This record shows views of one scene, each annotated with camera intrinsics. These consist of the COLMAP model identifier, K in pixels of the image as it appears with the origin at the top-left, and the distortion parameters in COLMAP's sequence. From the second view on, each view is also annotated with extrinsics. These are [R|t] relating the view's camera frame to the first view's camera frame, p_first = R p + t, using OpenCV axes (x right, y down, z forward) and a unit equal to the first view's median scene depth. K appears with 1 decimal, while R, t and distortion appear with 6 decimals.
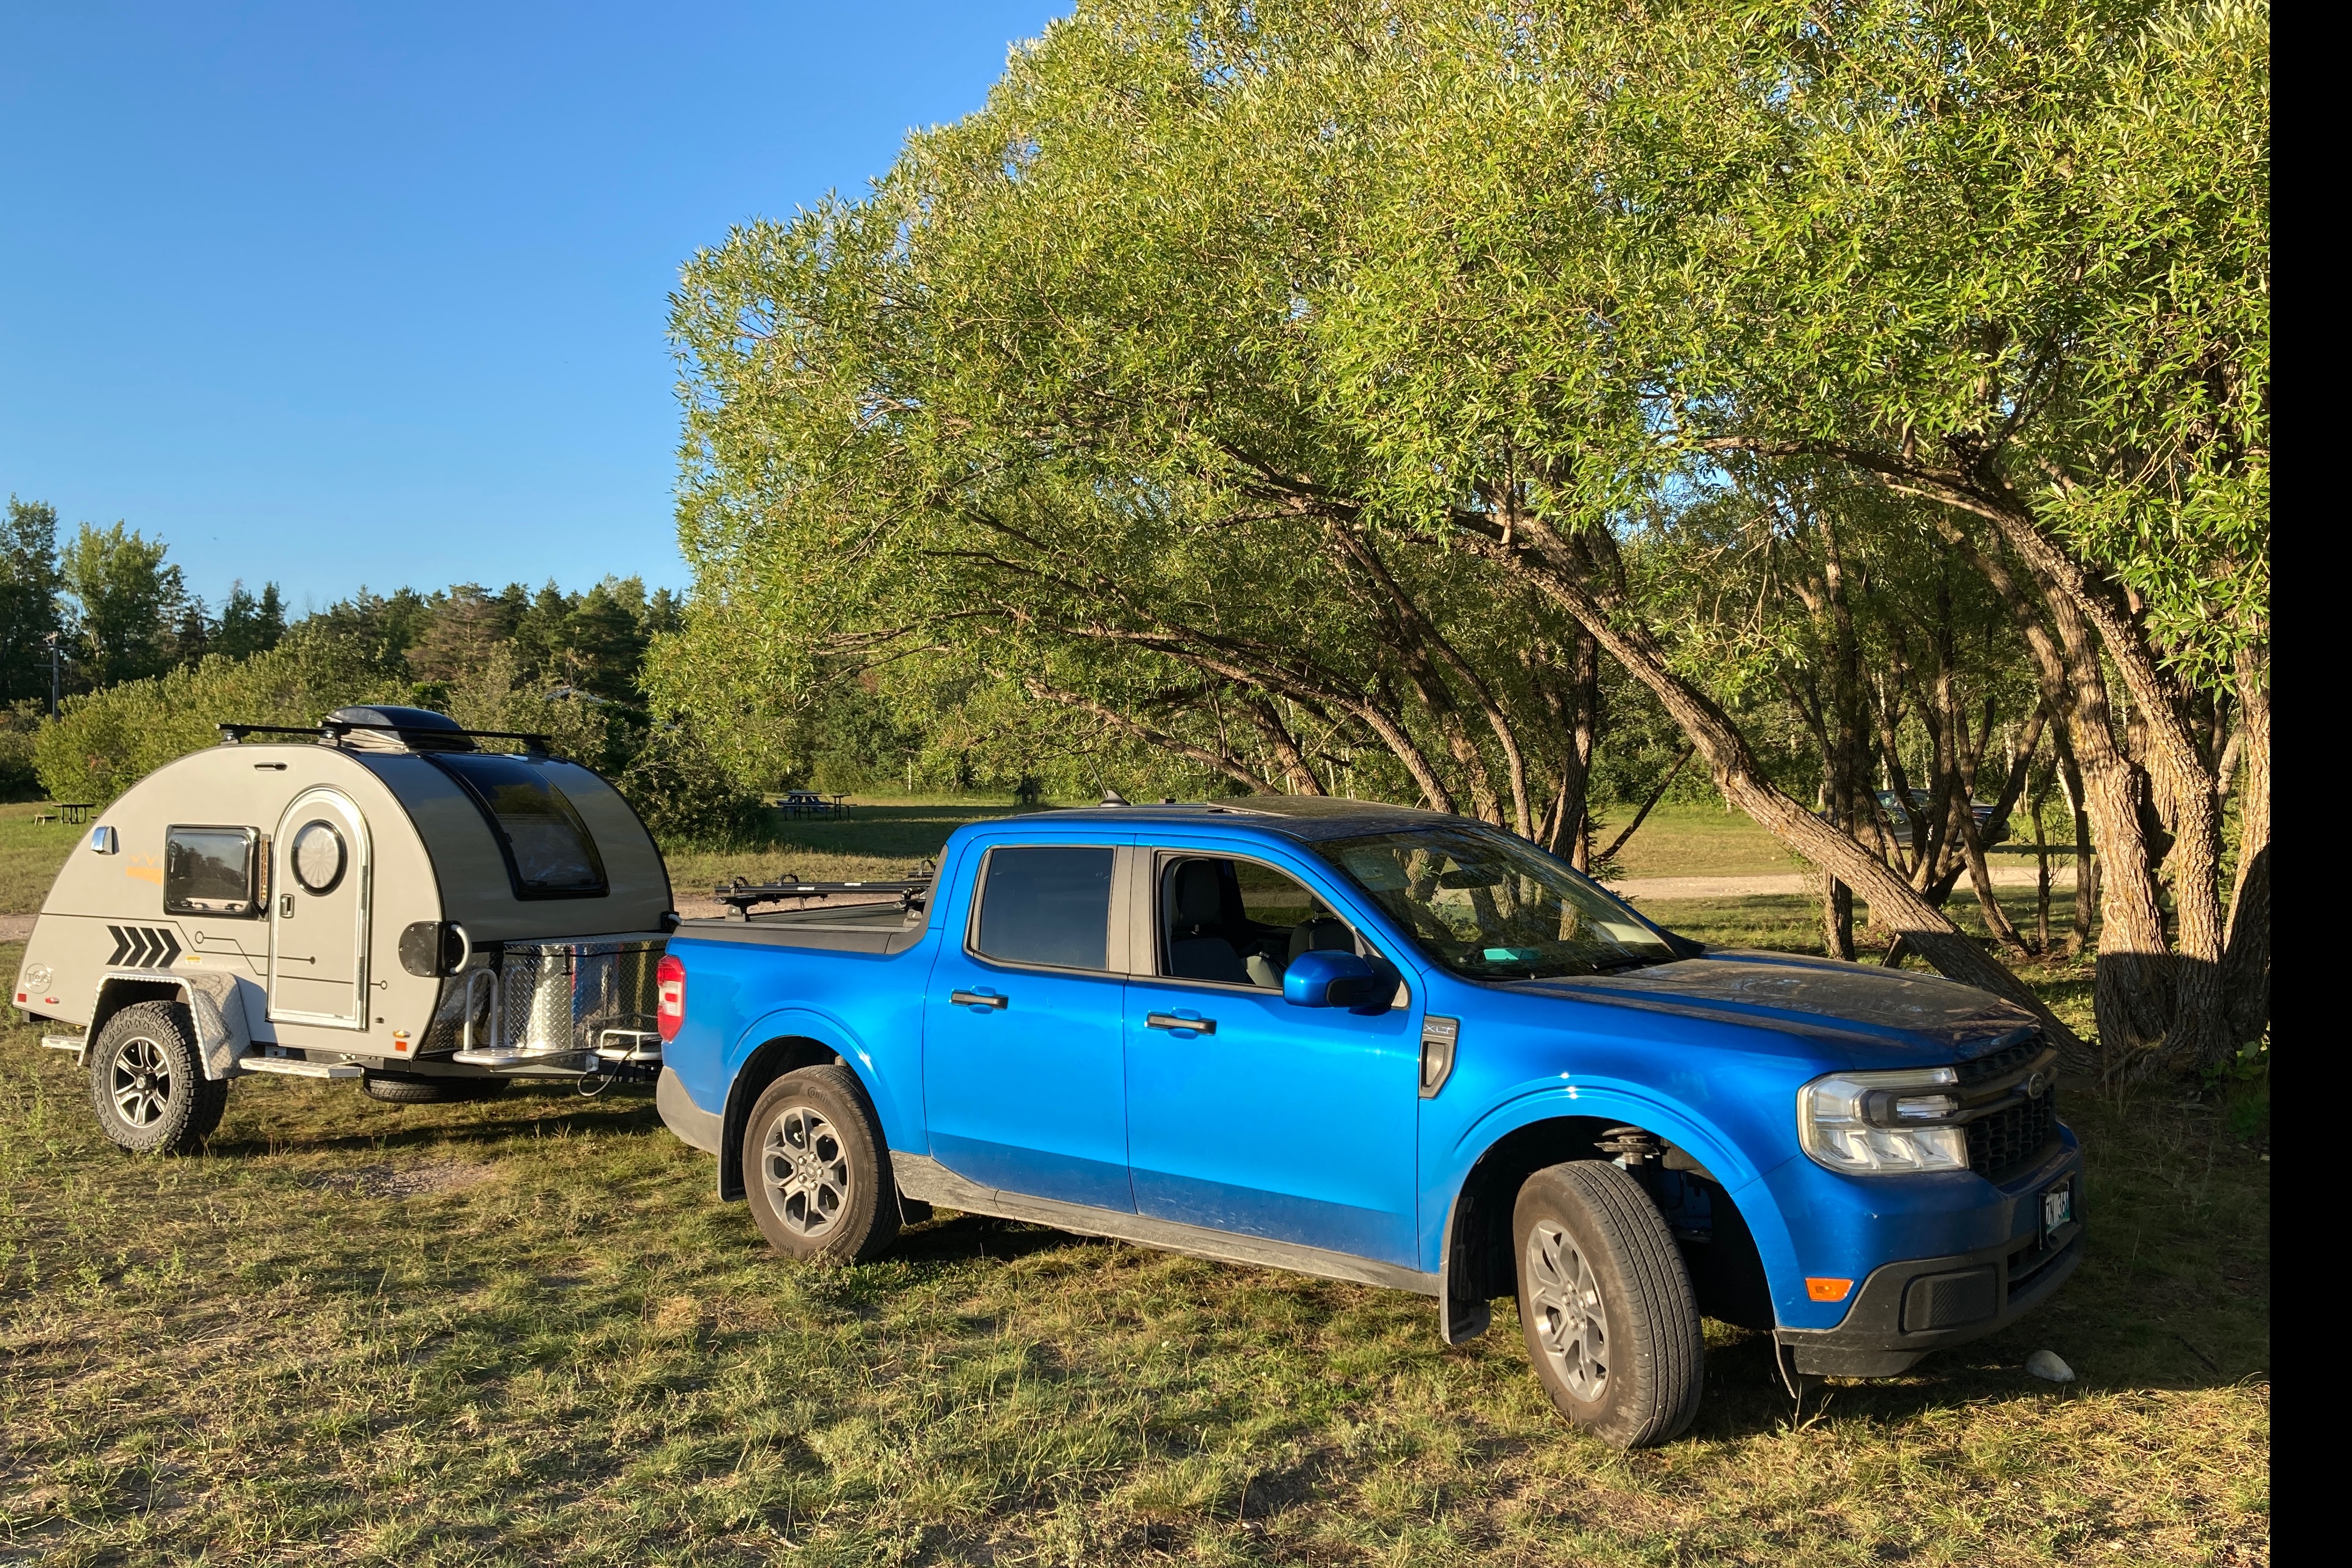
lens RADIAL K [[2014.5, 0, 1176.0], [0, 2014.5, 784.0], [0, 0, 1]] dist [0.071982, -0.215260]
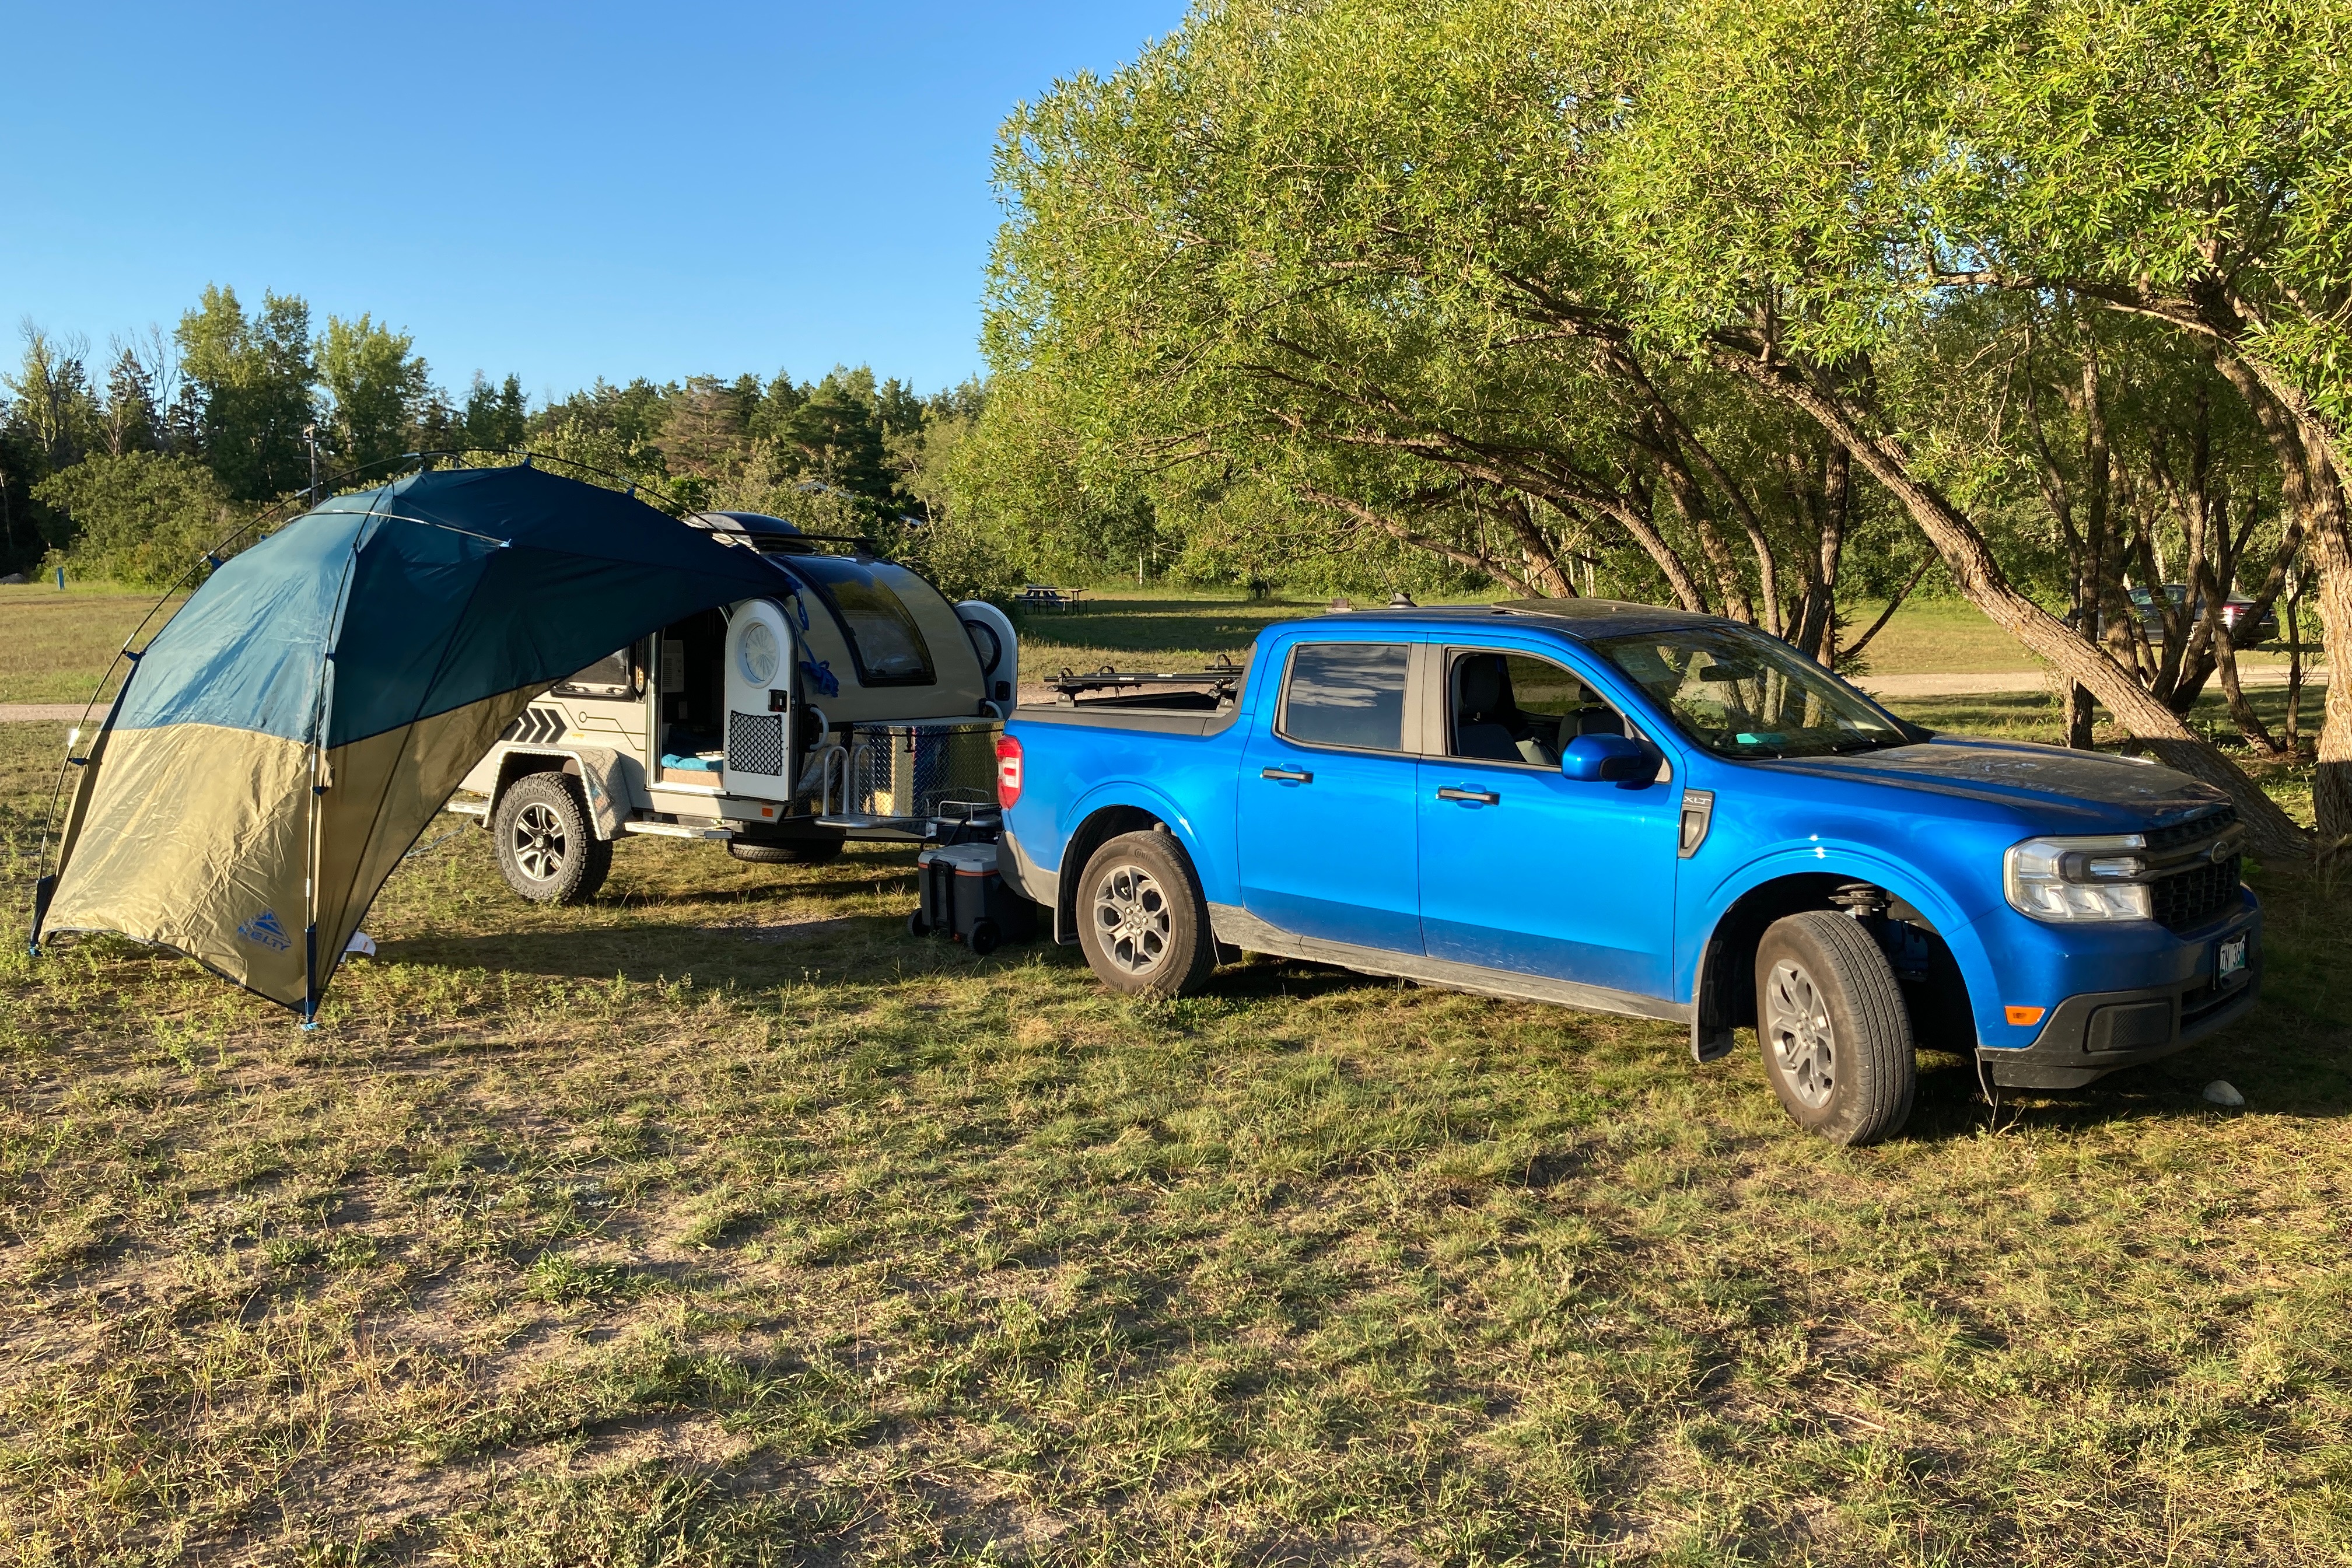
lens RADIAL K [[2082.6, 0, 1176.0], [0, 2082.6, 784.0], [0, 0, 1]] dist [0.067529, -0.185464]
pose [[0.994651, 0.012032, -0.102586, -0.036332], [-0.001660, 0.994926, 0.100595, -0.007928], [0.103276, -0.099886, 0.989625, -0.183844]]
